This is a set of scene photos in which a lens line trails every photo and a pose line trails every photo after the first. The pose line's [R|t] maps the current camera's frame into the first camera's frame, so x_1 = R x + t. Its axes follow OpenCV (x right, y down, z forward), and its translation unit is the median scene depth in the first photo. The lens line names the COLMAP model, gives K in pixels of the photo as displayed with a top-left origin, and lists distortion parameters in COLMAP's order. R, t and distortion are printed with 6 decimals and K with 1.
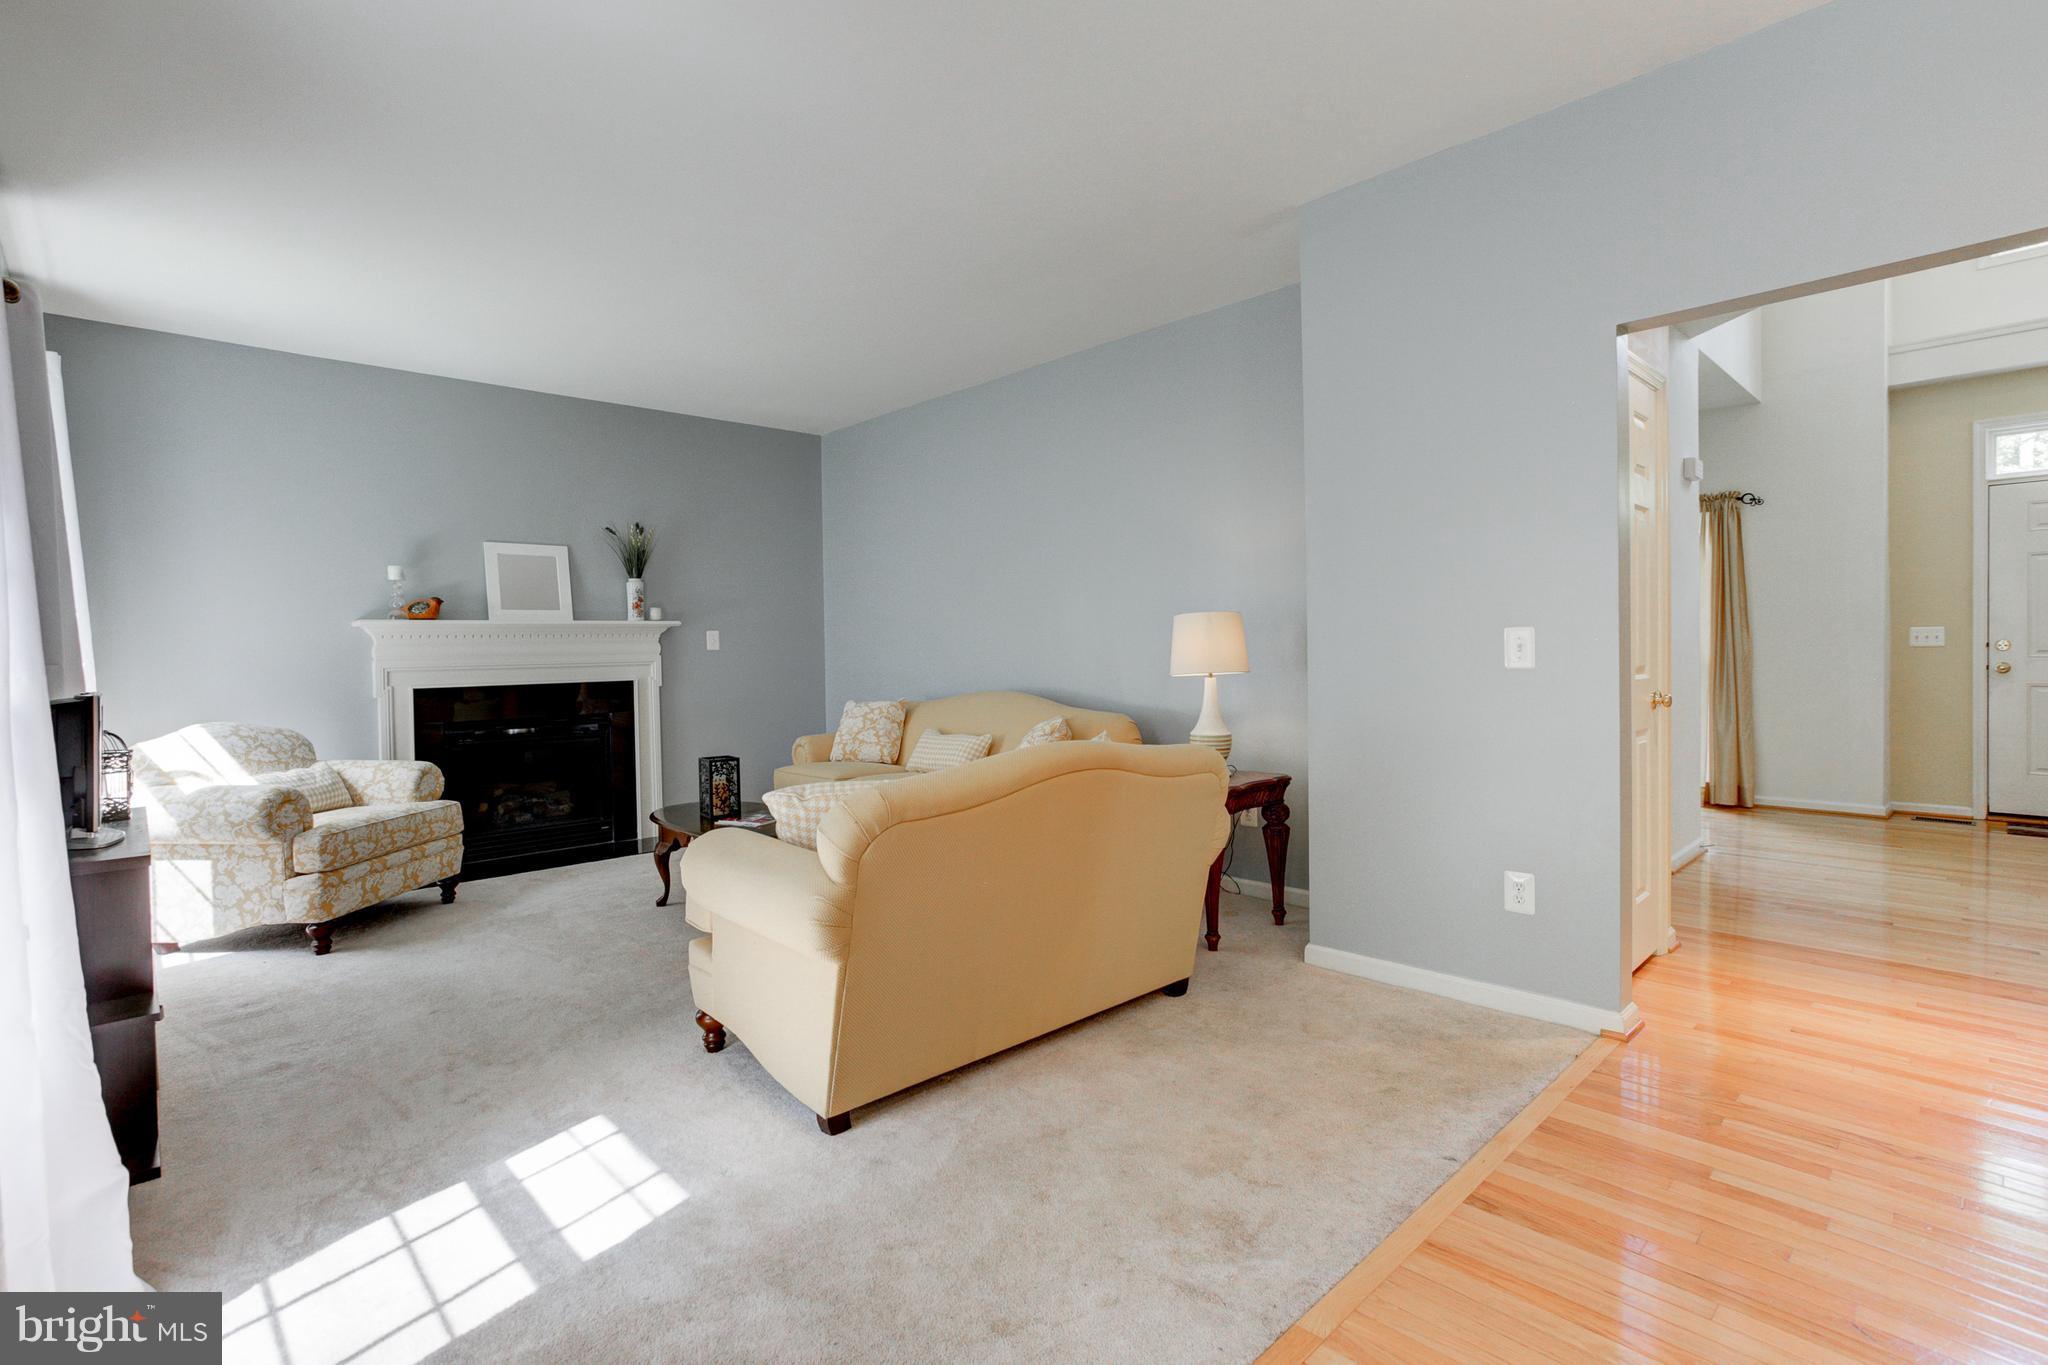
lens RADIAL K [[951.5, 0, 1023.4], [0, 951.5, 666.3], [0, 0, 1]] dist [-0.020384, 0.012042]
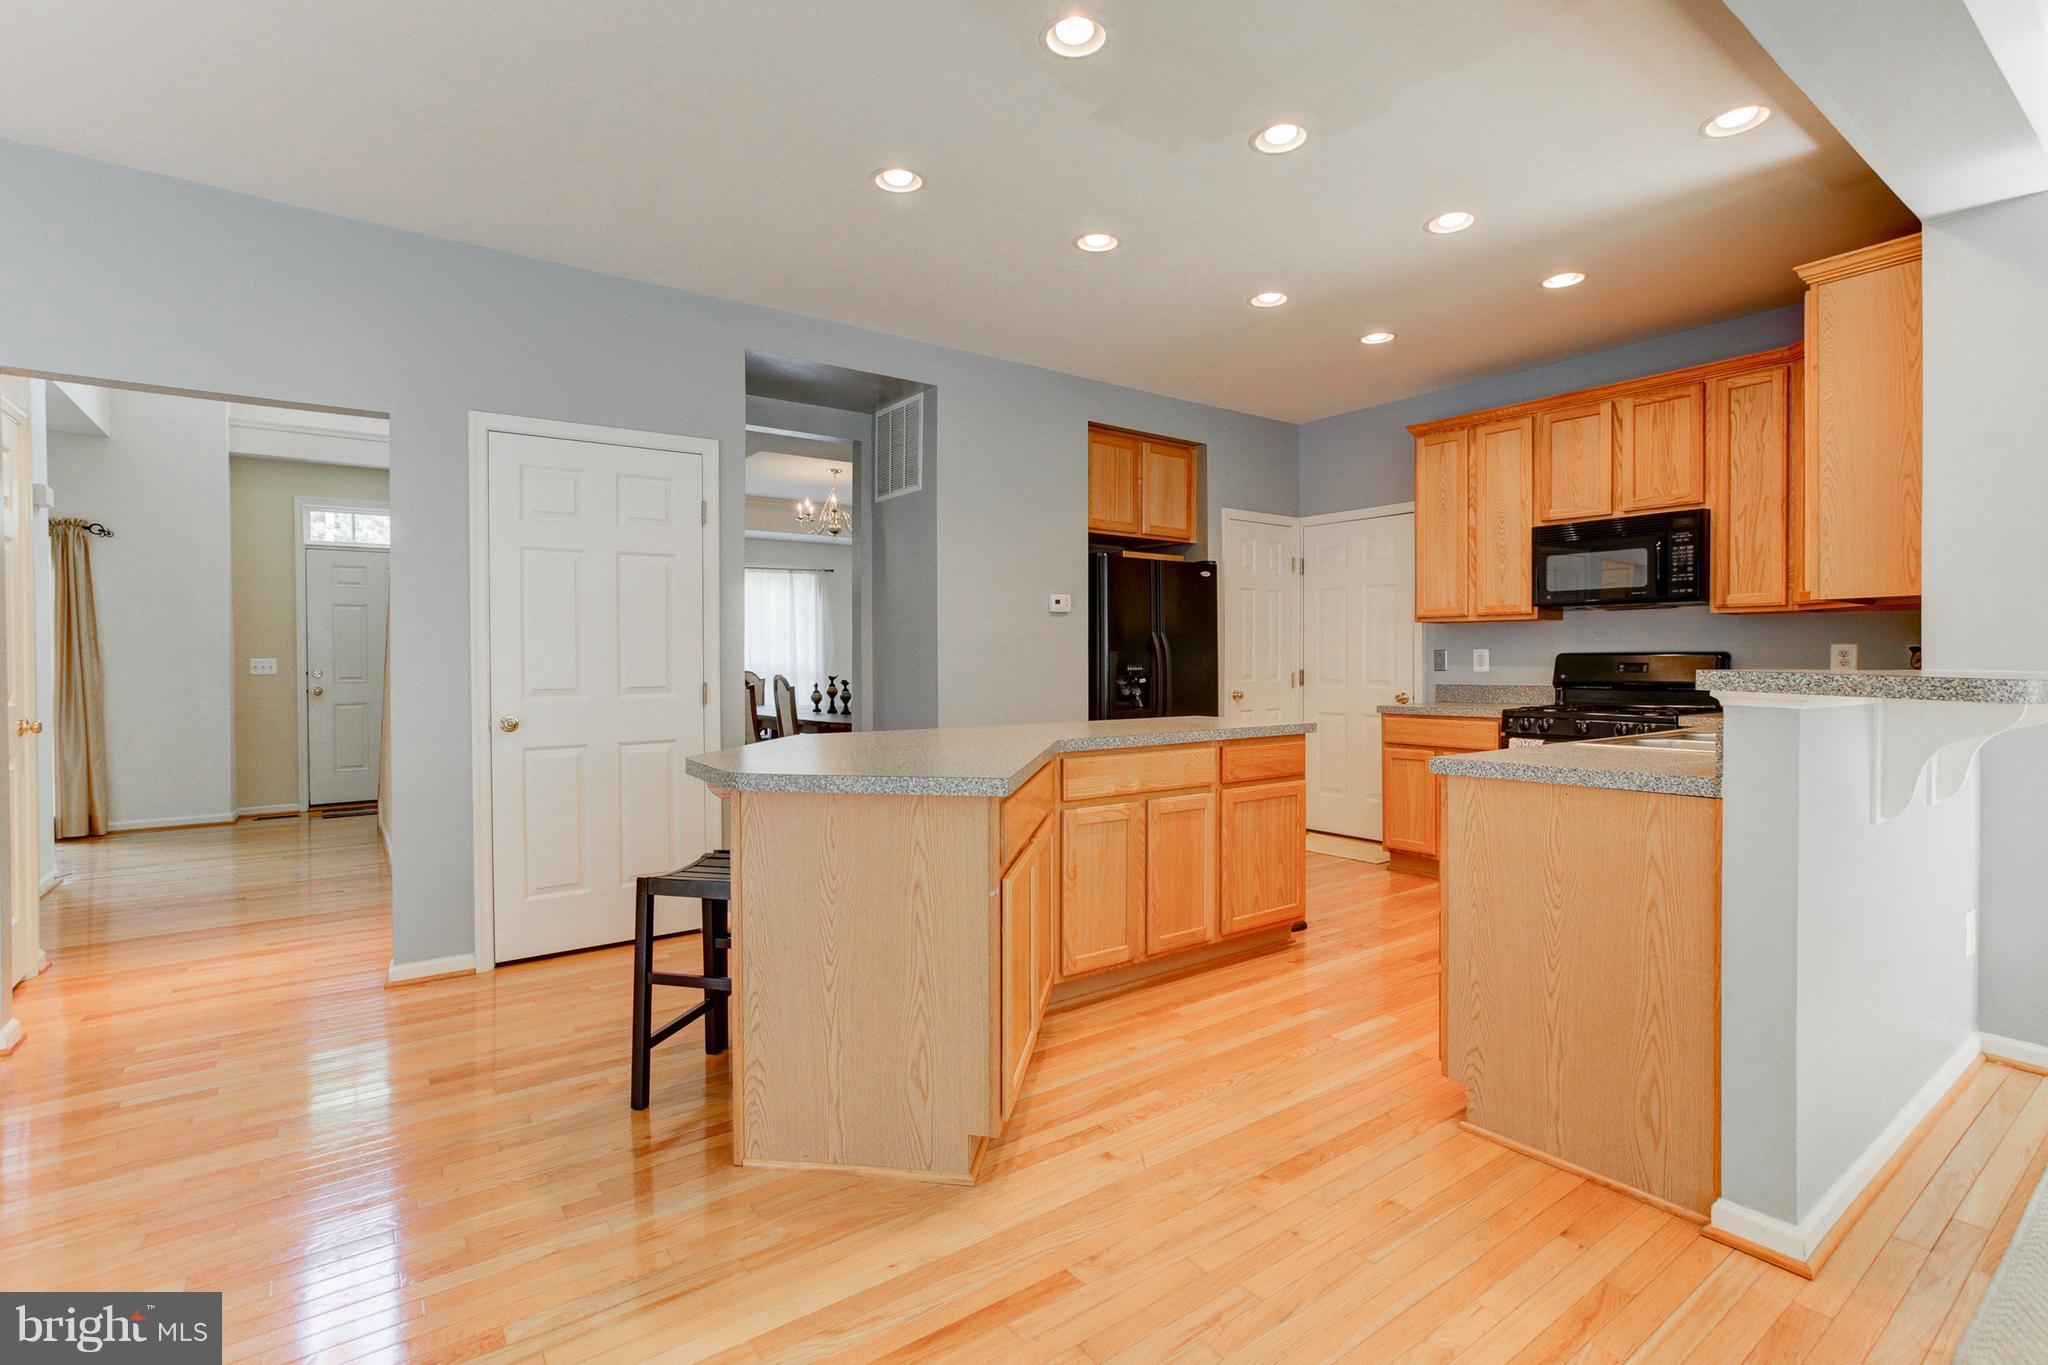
lens RADIAL K [[963.6, 0, 1022.9], [0, 963.6, 666.4], [0, 0, 1]] dist [-0.037604, 0.025257]
pose [[0.126204, 0.007006, 0.991980, -0.129375], [0.024425, 0.999650, -0.010168, 0.004283], [-0.991704, 0.025512, 0.125989, -0.120295]]
